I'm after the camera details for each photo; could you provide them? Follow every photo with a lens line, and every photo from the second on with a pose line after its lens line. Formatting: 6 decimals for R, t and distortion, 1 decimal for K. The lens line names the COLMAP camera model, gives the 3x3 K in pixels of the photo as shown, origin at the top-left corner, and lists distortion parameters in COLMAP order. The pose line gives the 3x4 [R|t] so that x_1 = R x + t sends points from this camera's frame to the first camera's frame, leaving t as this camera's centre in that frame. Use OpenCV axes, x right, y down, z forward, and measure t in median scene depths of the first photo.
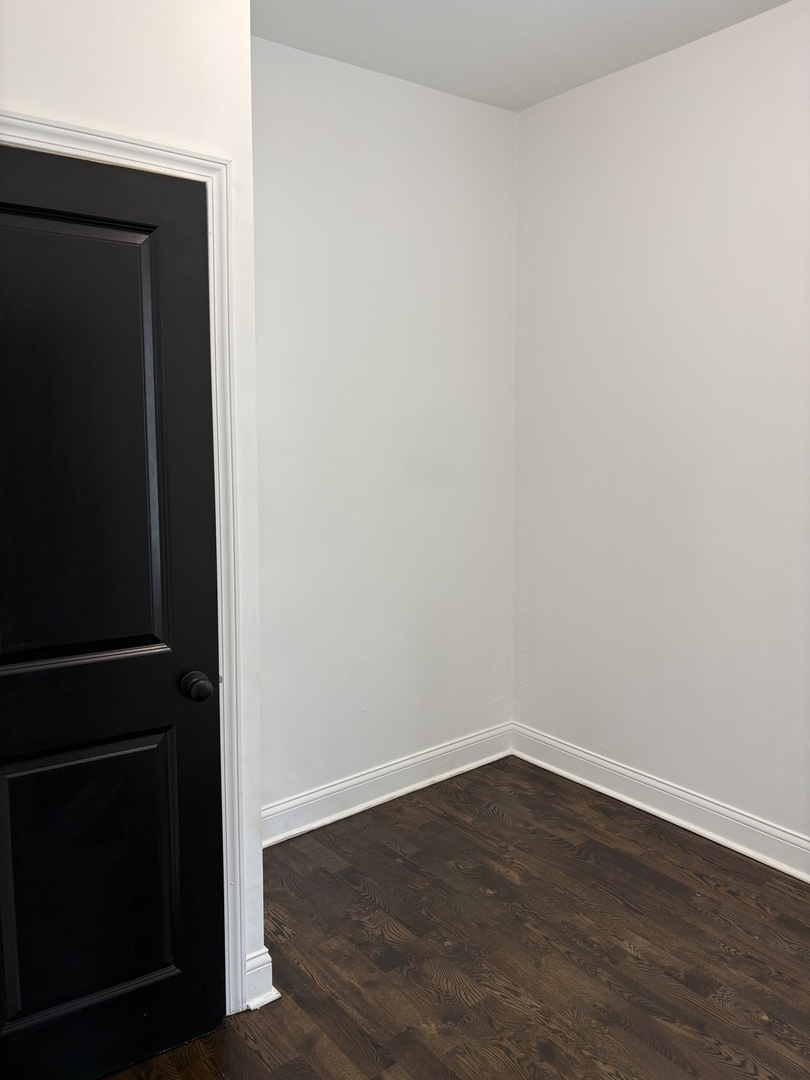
lens RADIAL K [[812.6, 0, 405.2], [0, 812.6, 538.5], [0, 0, 1]] dist [0.036045, -0.048040]
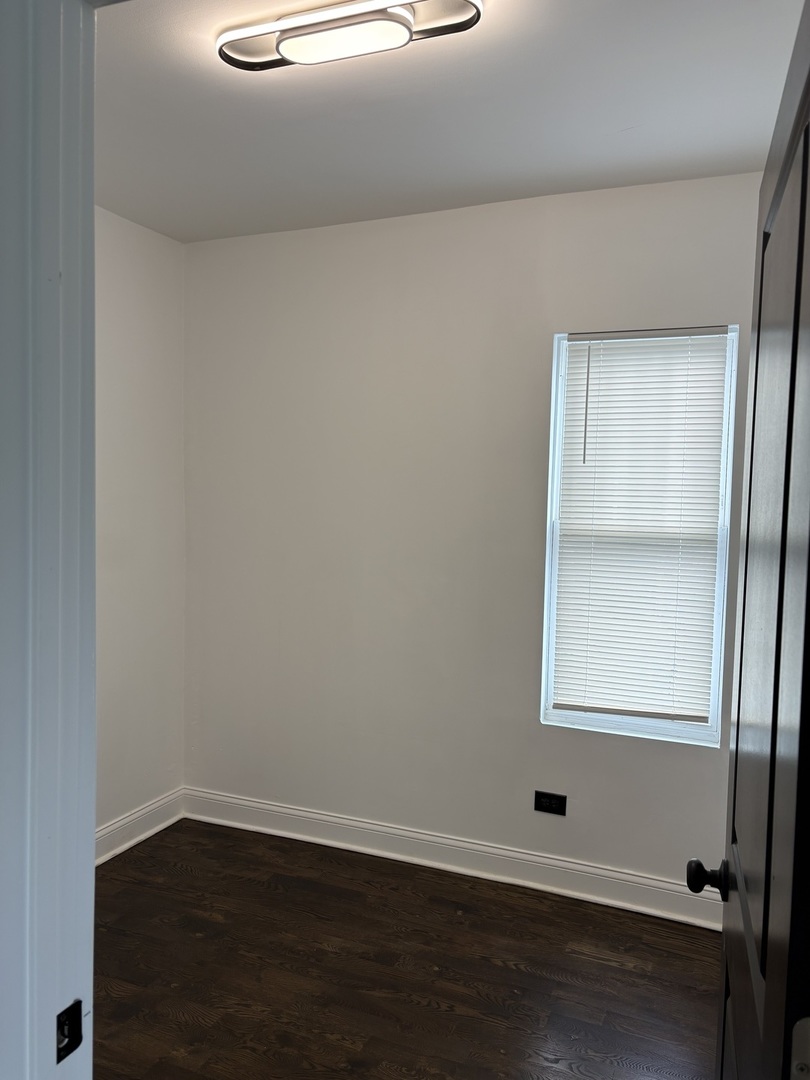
lens RADIAL K [[812.6, 0, 400.7], [0, 812.6, 536.8], [0, 0, 1]] dist [0.036045, -0.048040]
pose [[0.875211, 0.008956, 0.483659, -0.225629], [0.036214, 0.995810, -0.083971, -0.003366], [-0.482385, 0.091007, 0.871219, -0.170122]]
